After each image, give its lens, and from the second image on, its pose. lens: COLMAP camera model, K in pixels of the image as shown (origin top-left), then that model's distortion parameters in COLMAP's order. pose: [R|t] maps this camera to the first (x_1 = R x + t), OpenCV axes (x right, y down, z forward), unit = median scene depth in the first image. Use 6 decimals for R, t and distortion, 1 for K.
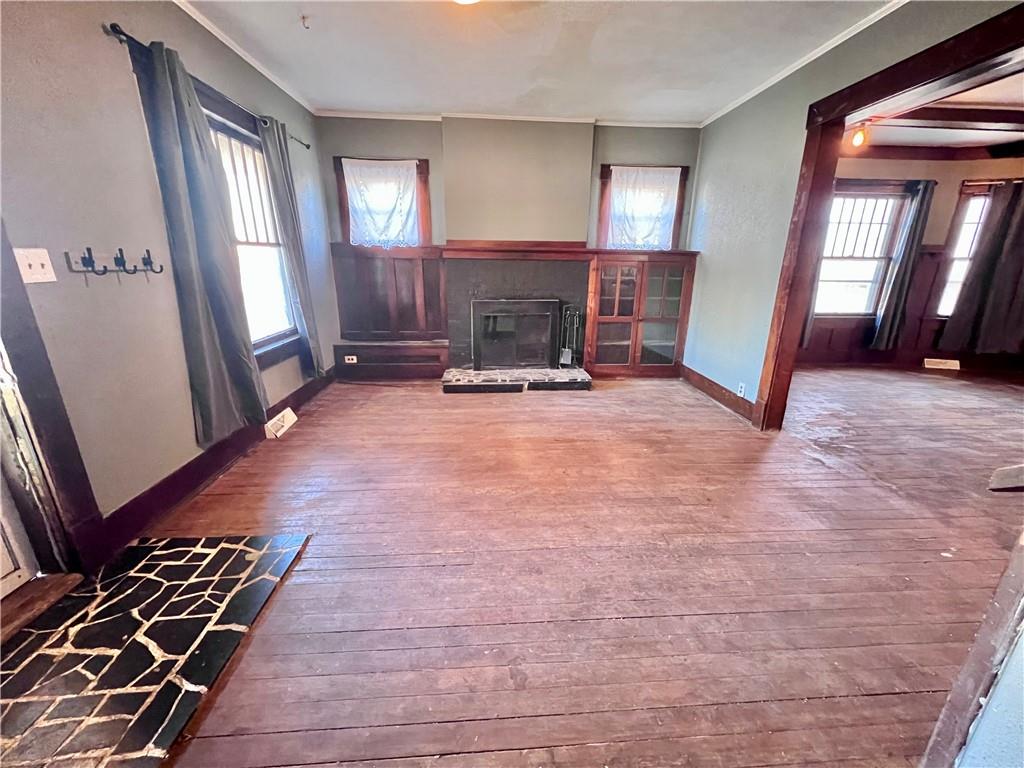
lens RADIAL K [[406.0, 0, 513.6], [0, 406.0, 384.4], [0, 0, 1]] dist [-0.000949, 0.000419]
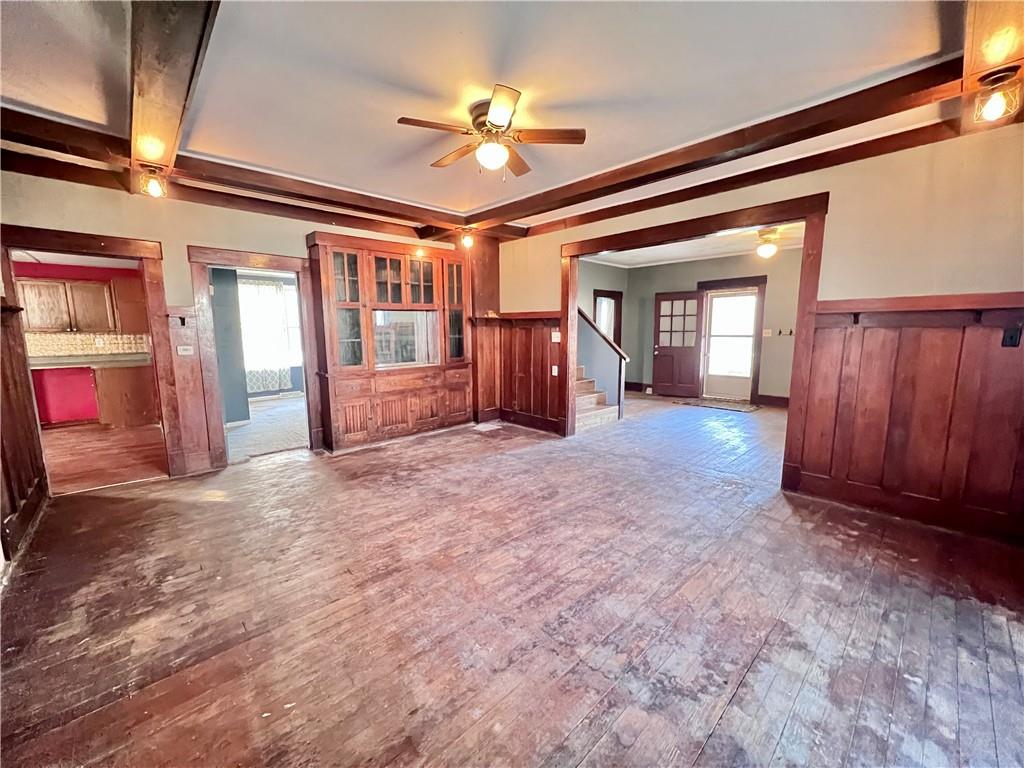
lens RADIAL K [[406.0, 0, 515.1], [0, 406.0, 380.9], [0, 0, 1]] dist [-0.000949, 0.000419]
pose [[-0.761812, 0.073990, -0.643559, 1.343904], [-0.193746, 0.921958, 0.335344, -0.261501], [0.618147, 0.380156, -0.688023, 0.881574]]
